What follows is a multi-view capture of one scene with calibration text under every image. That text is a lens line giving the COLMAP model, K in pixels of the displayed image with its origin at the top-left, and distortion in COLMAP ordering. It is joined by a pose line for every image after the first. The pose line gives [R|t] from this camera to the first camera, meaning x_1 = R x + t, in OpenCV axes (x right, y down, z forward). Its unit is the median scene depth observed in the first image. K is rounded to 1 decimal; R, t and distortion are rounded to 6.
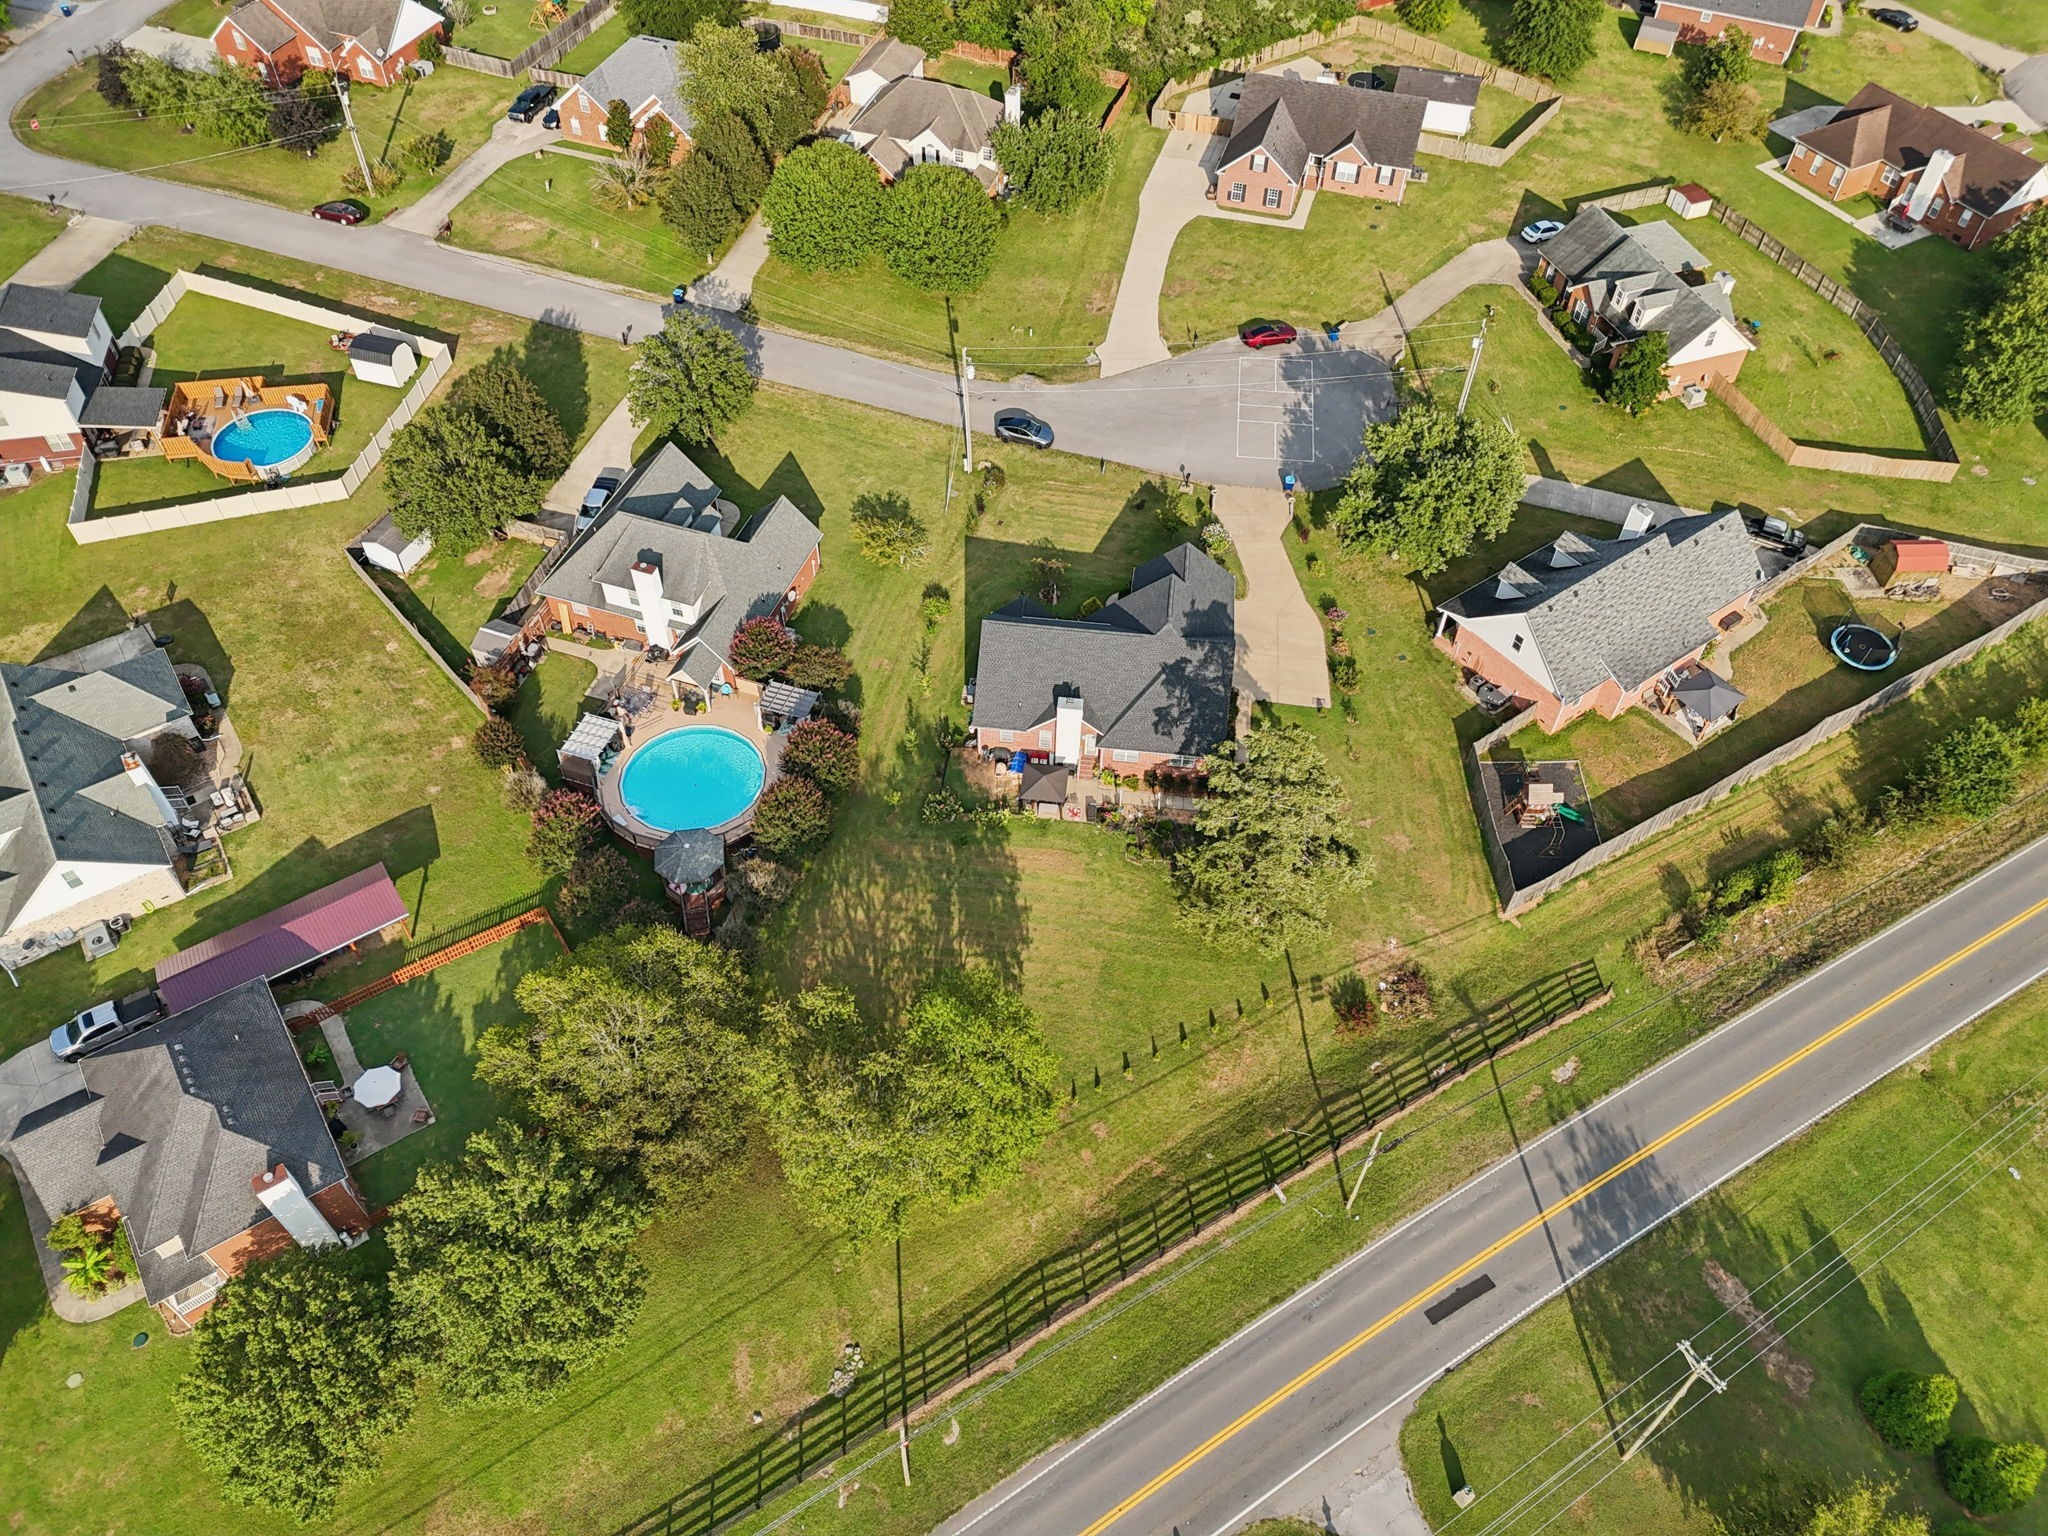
lens RADIAL K [[1547.6, 0, 1024.0], [0, 1547.6, 768.0], [0, 0, 1]] dist [0.035233, -0.001727]
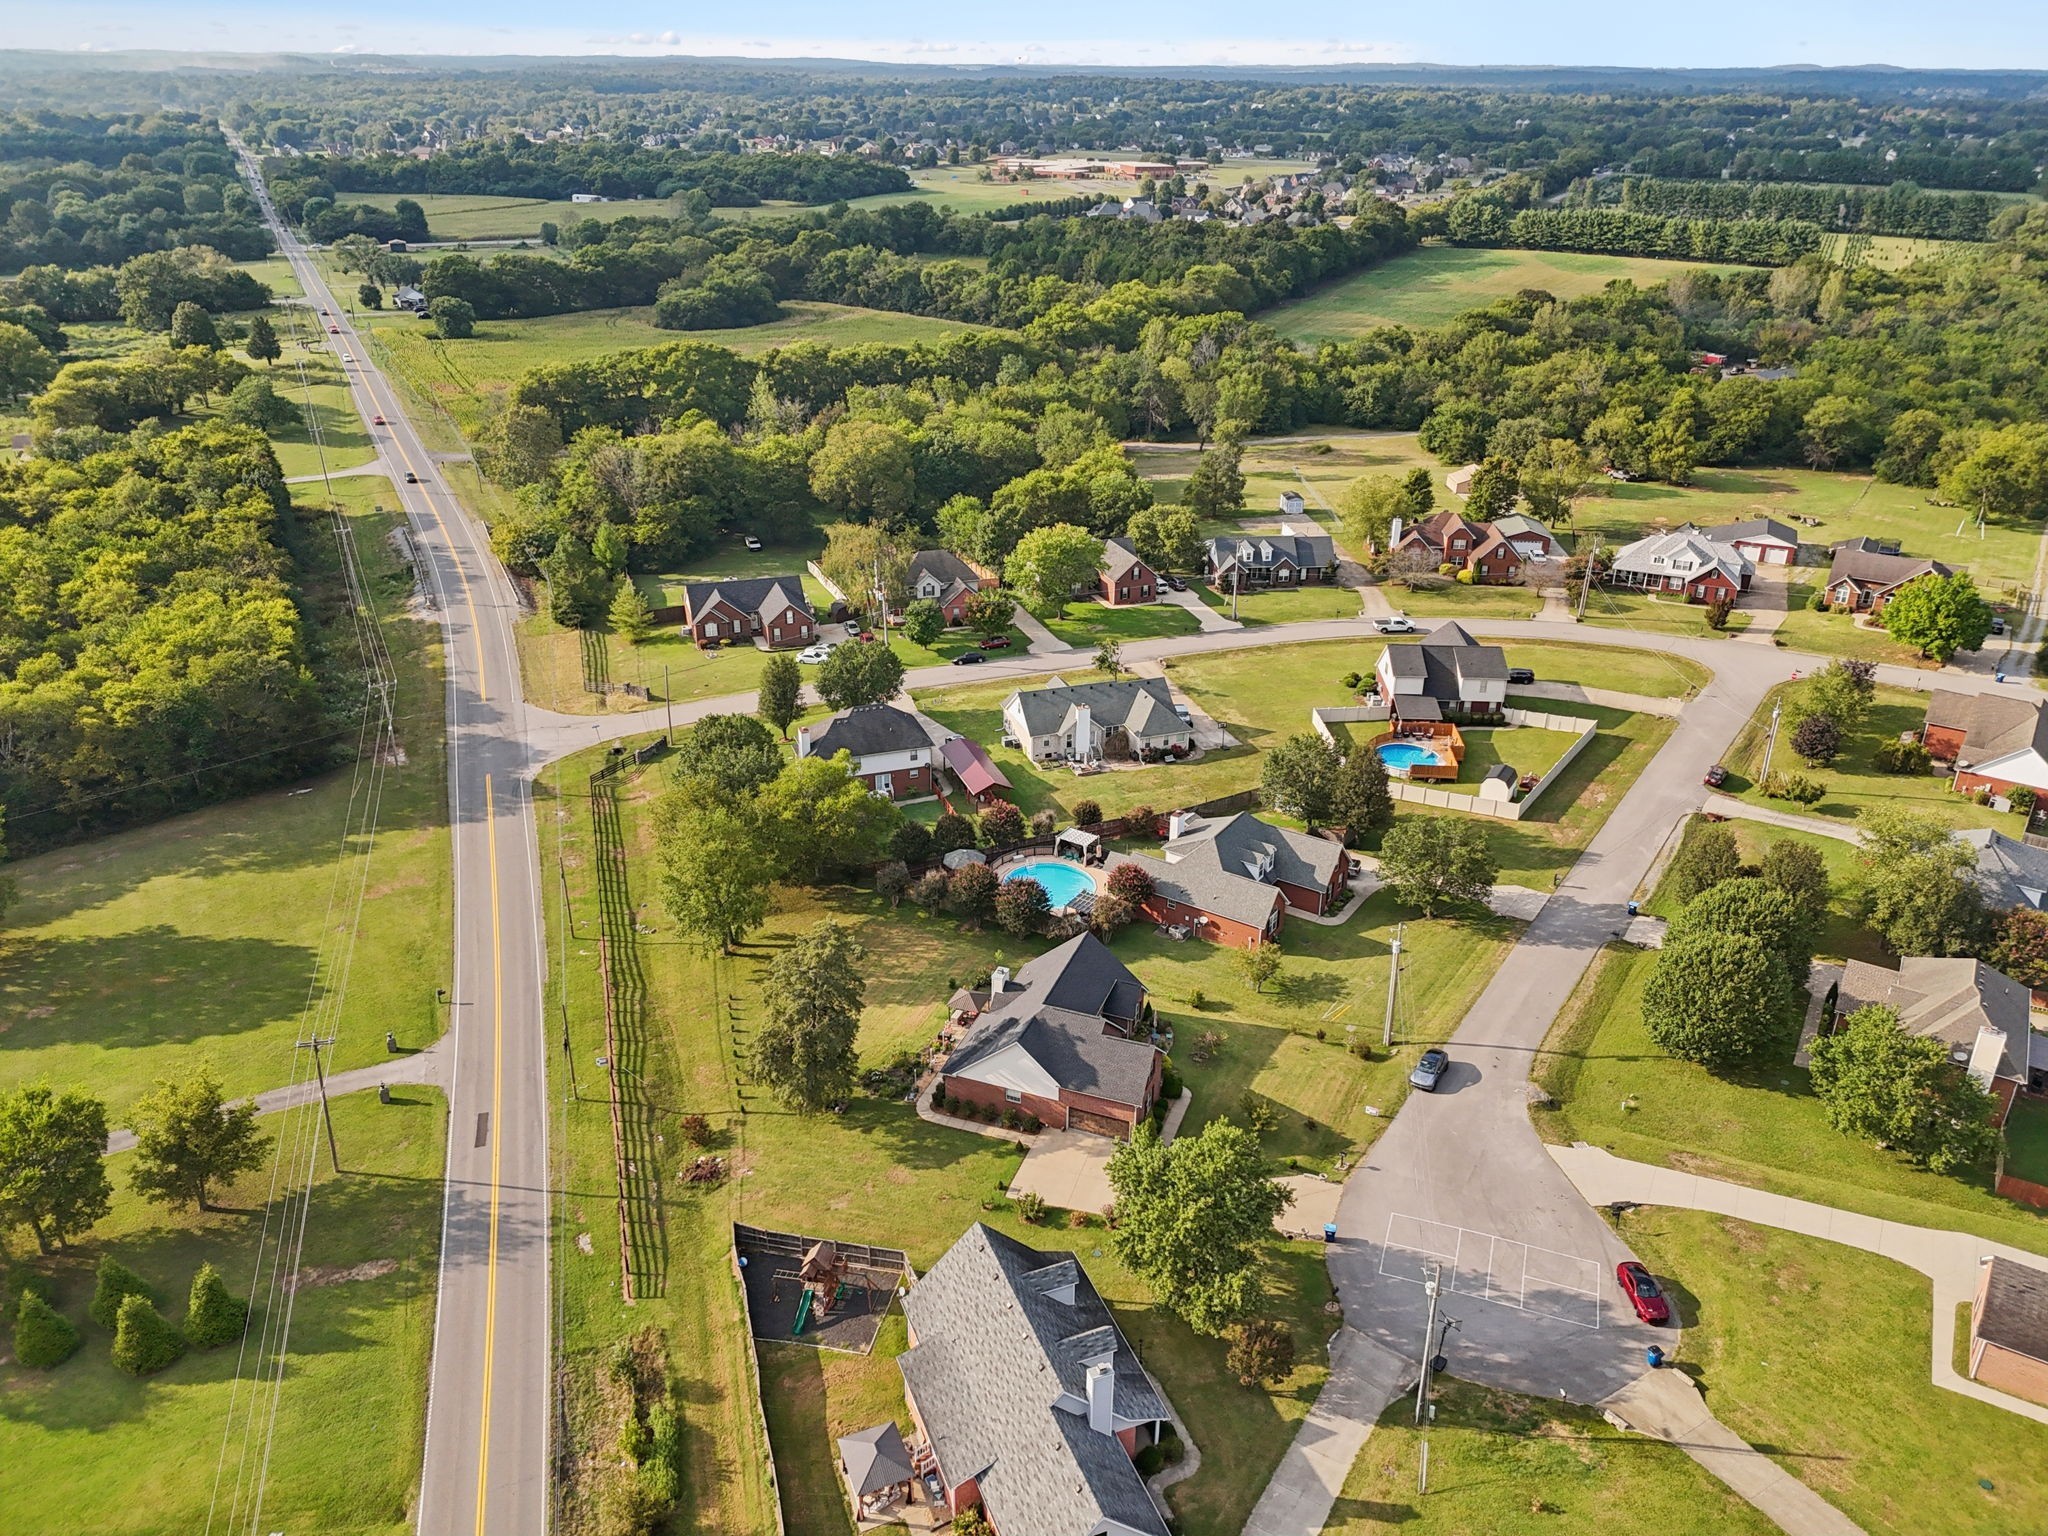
lens RADIAL K [[1547.6, 0, 1024.0], [0, 1547.6, 768.0], [0, 0, 1]] dist [0.035233, -0.001727]
pose [[-0.261448, 0.380719, -0.886960, 1.071437], [-0.738123, 0.513256, 0.437885, -0.689728], [0.621949, 0.769169, 0.146828, 0.690070]]
